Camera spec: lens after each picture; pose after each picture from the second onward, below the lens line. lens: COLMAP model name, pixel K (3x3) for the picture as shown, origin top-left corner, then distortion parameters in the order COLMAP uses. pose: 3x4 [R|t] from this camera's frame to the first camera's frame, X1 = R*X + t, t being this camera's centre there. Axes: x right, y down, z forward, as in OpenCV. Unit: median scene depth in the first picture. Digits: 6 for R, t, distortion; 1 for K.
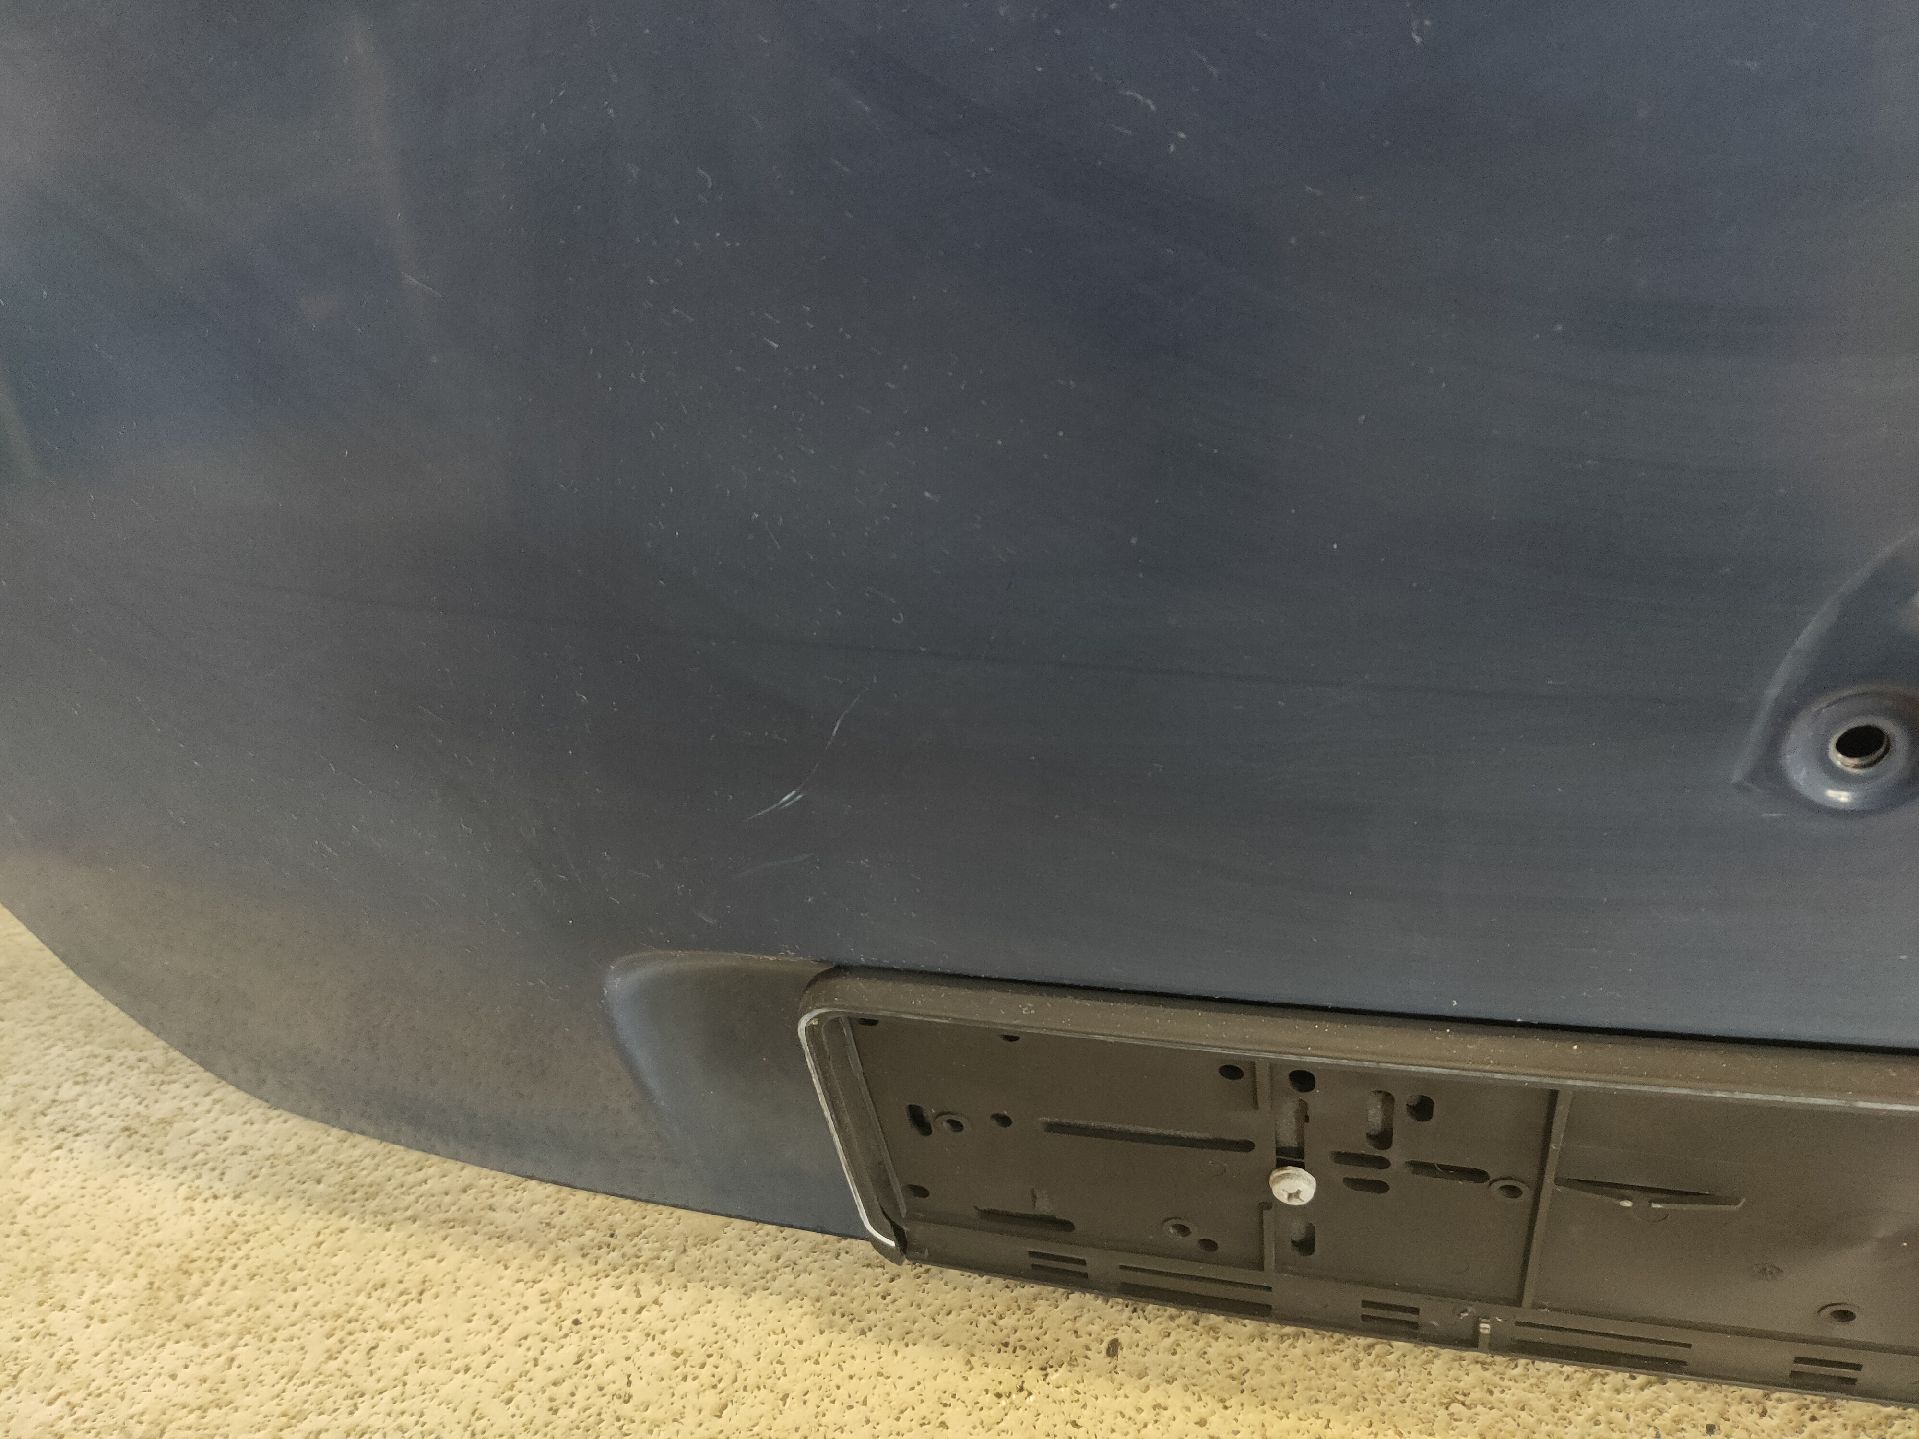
lens RADIAL K [[1479.2, 0, 964.2], [0, 1479.2, 733.1], [0, 0, 1]] dist [-0.008808, 0.004122]
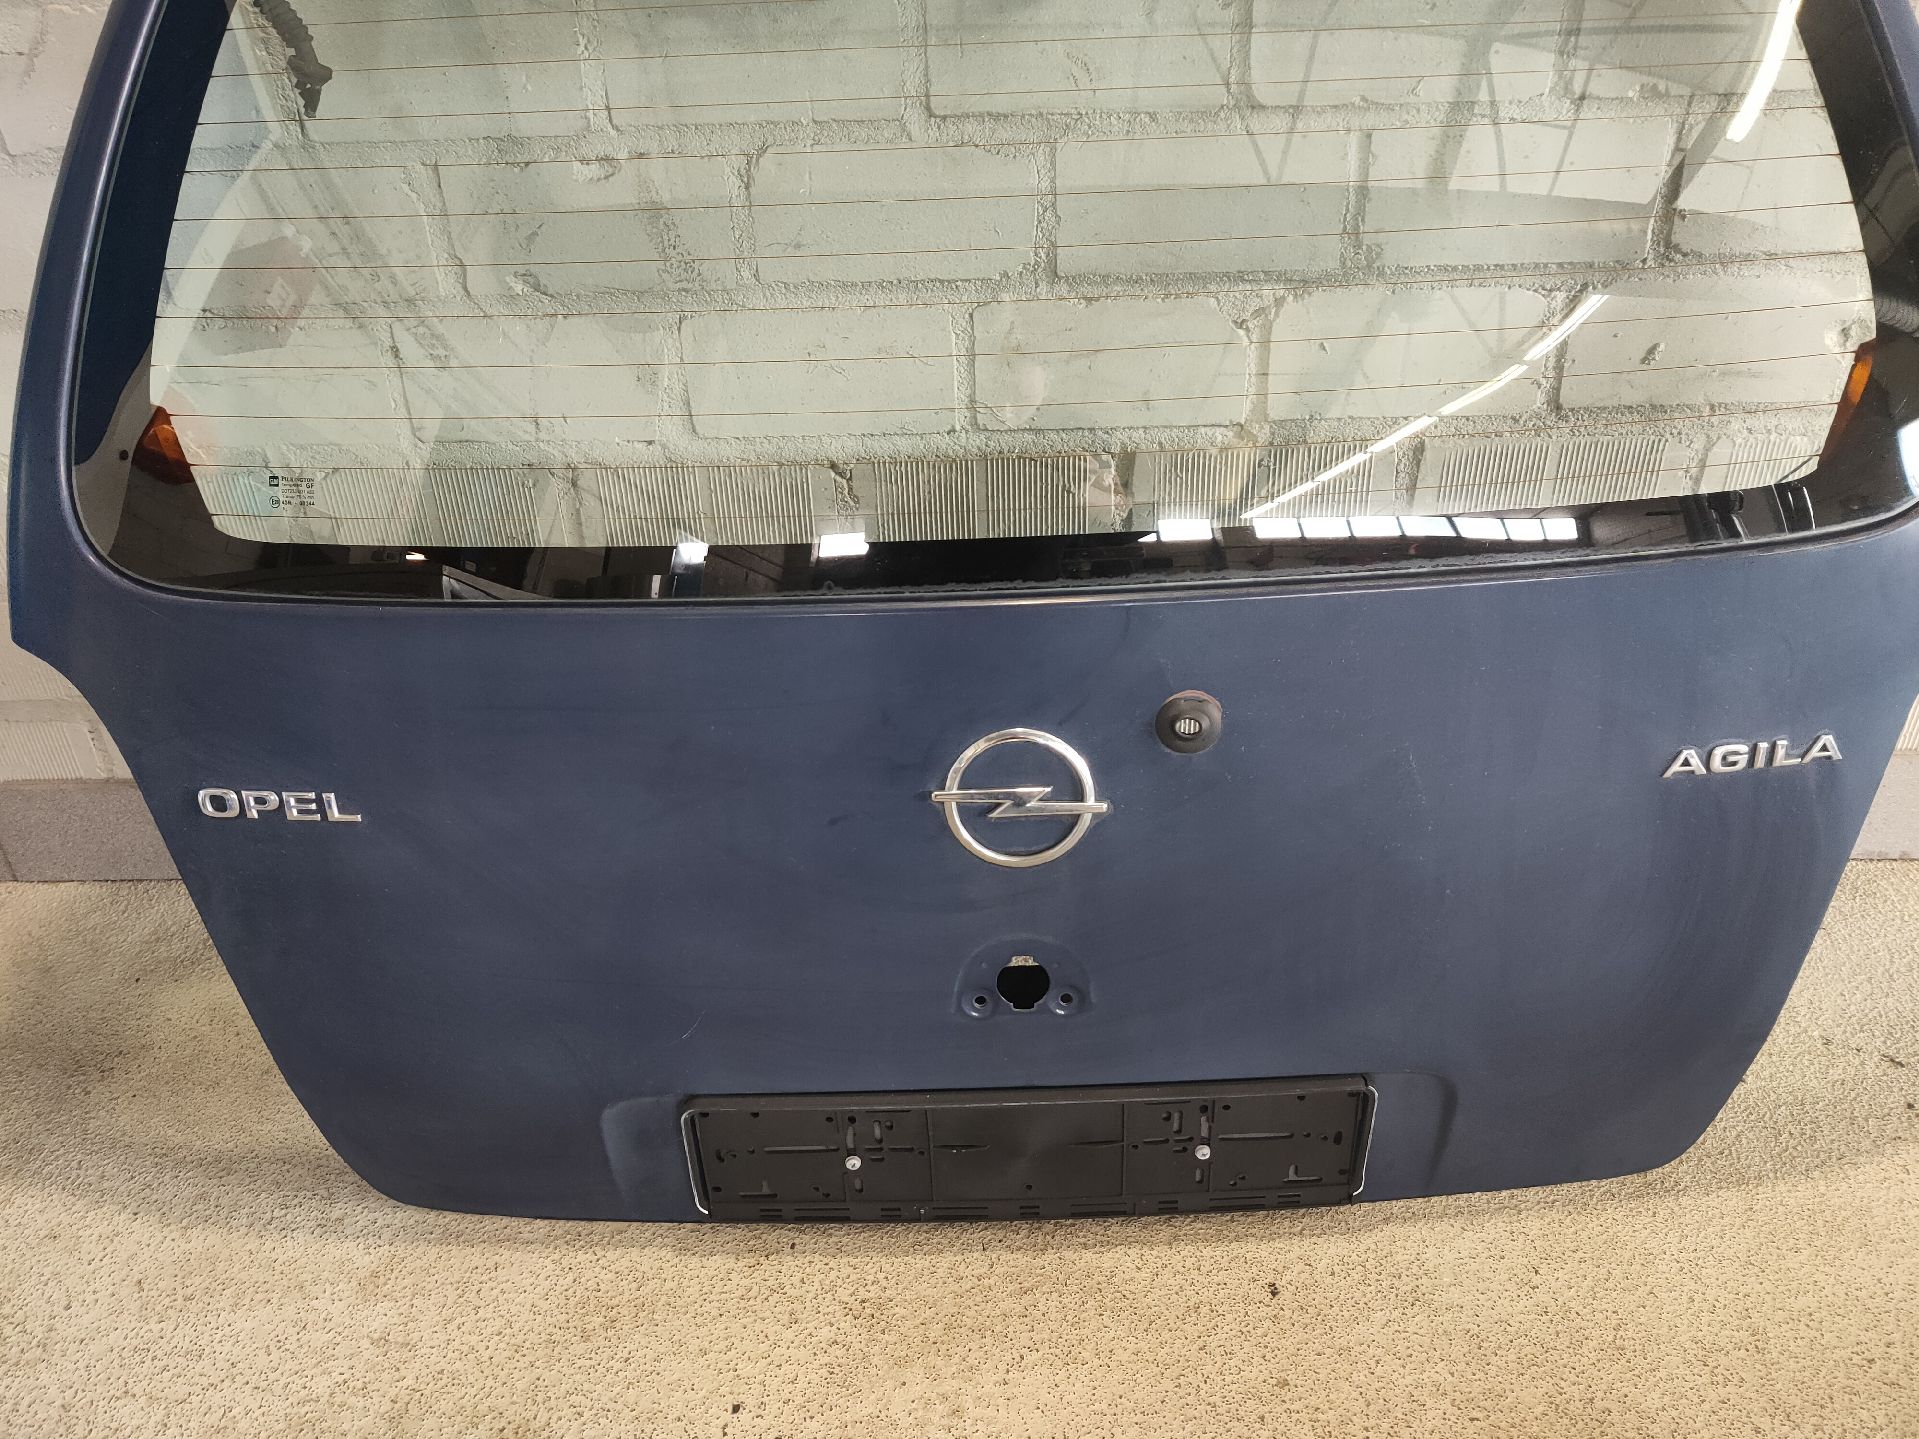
lens RADIAL K [[1484.4, 0, 959.5], [0, 1484.4, 719.5], [0, 0, 1]] dist [-0.007020, -0.005359]
pose [[0.970116, -0.009241, 0.242465, -0.227426], [0.053700, 0.982672, -0.177406, -0.019876], [-0.236624, 0.185125, 0.953802, -1.652923]]
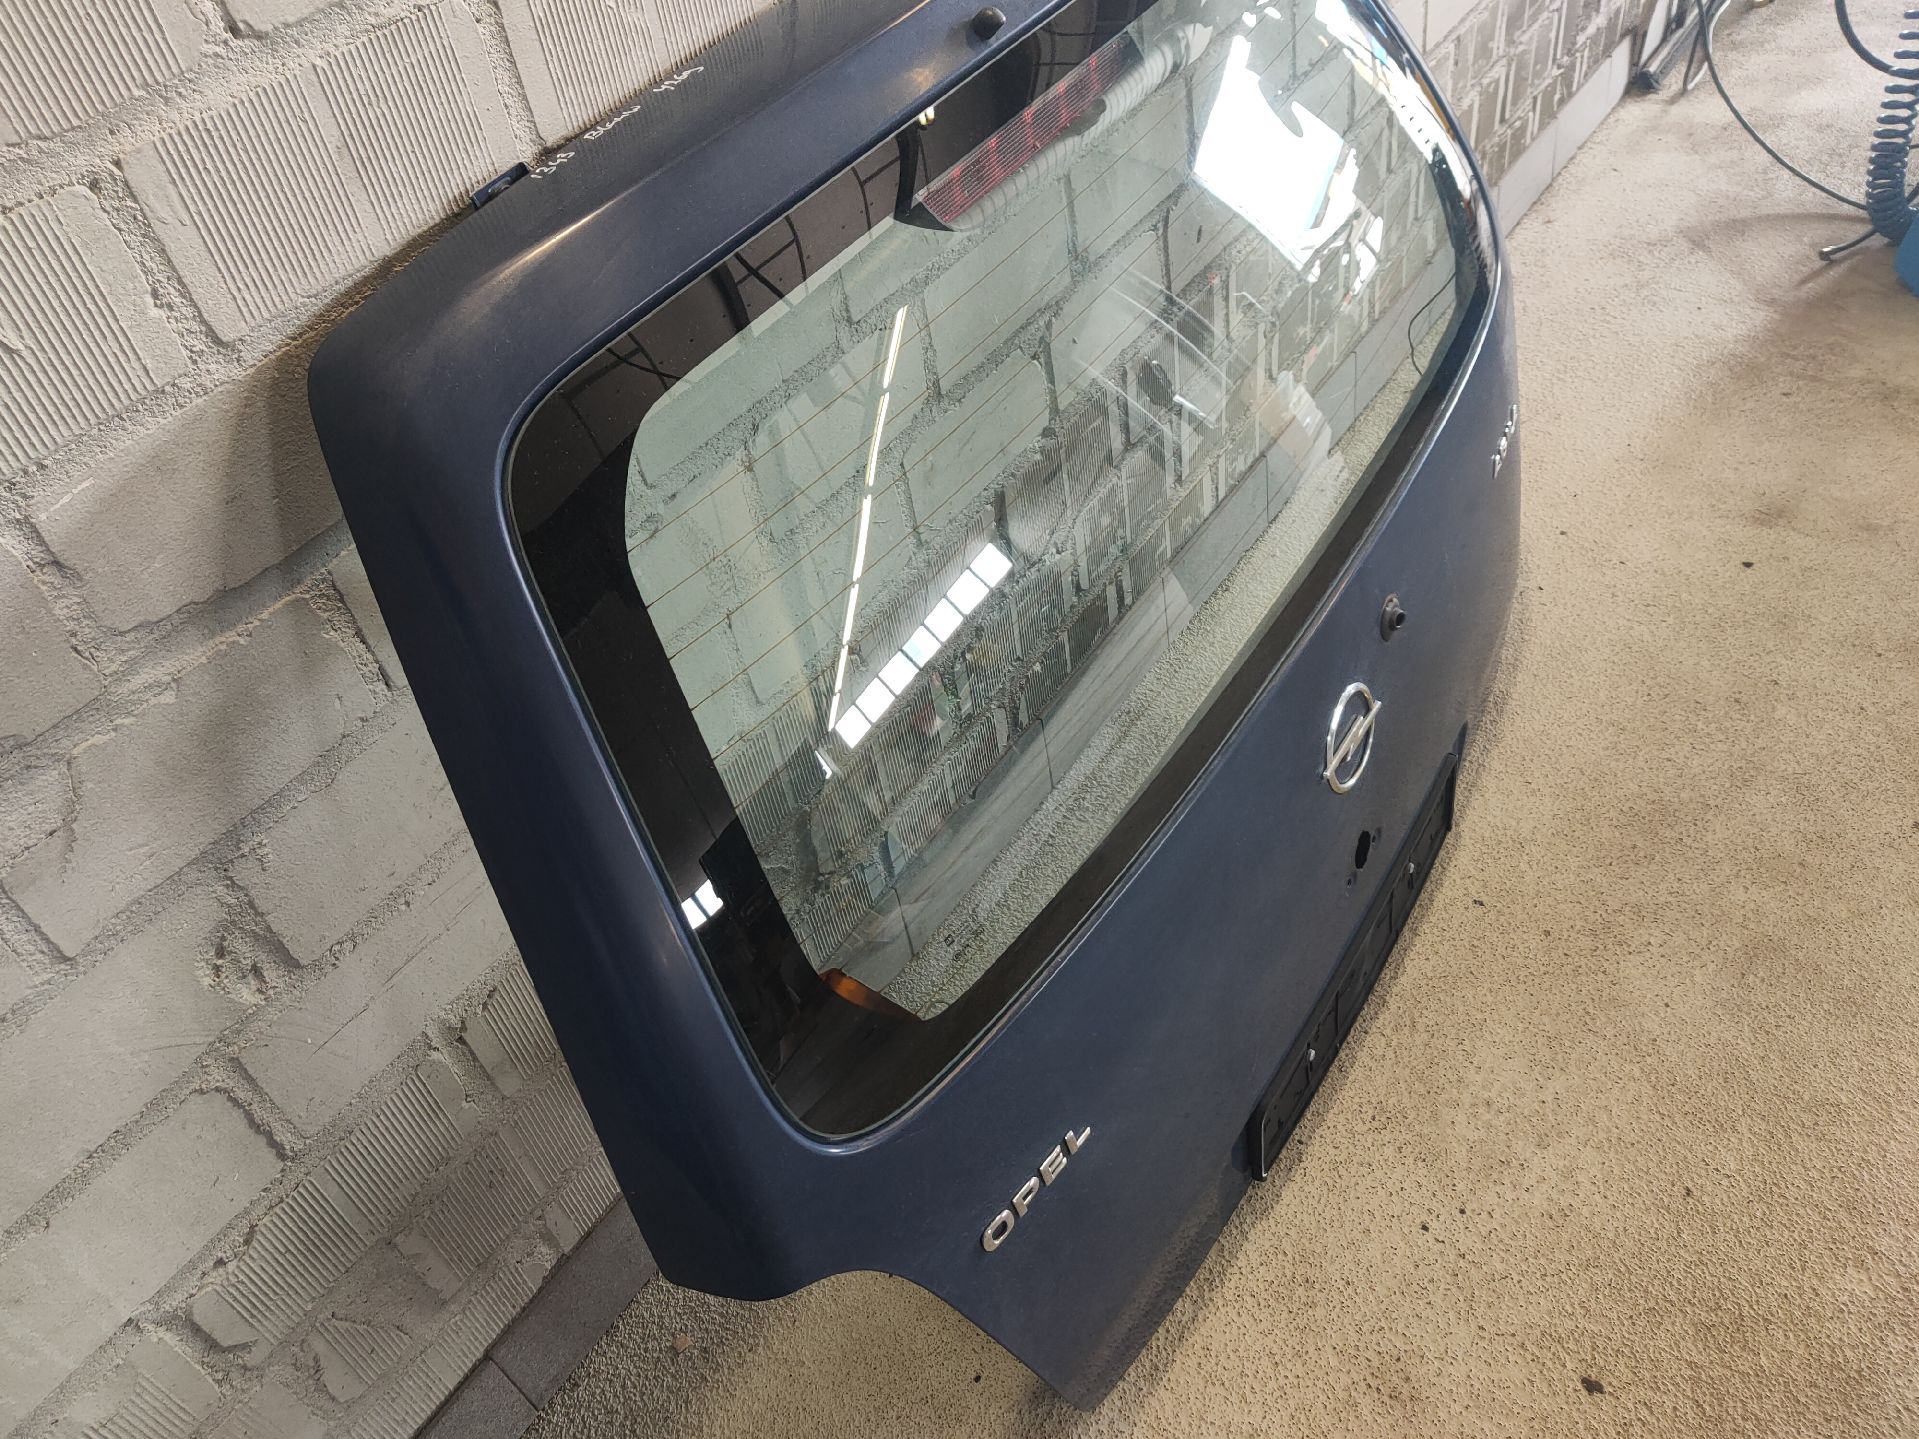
lens RADIAL K [[1472.1, 0, 959.5], [0, 1472.1, 719.5], [0, 0, 1]] dist [-0.007979, -0.004748]
pose [[0.370120, -0.565920, 0.736713, -1.978870], [0.667736, 0.713408, 0.212552, -1.408267], [-0.645864, 0.413260, 0.641931, -0.984189]]
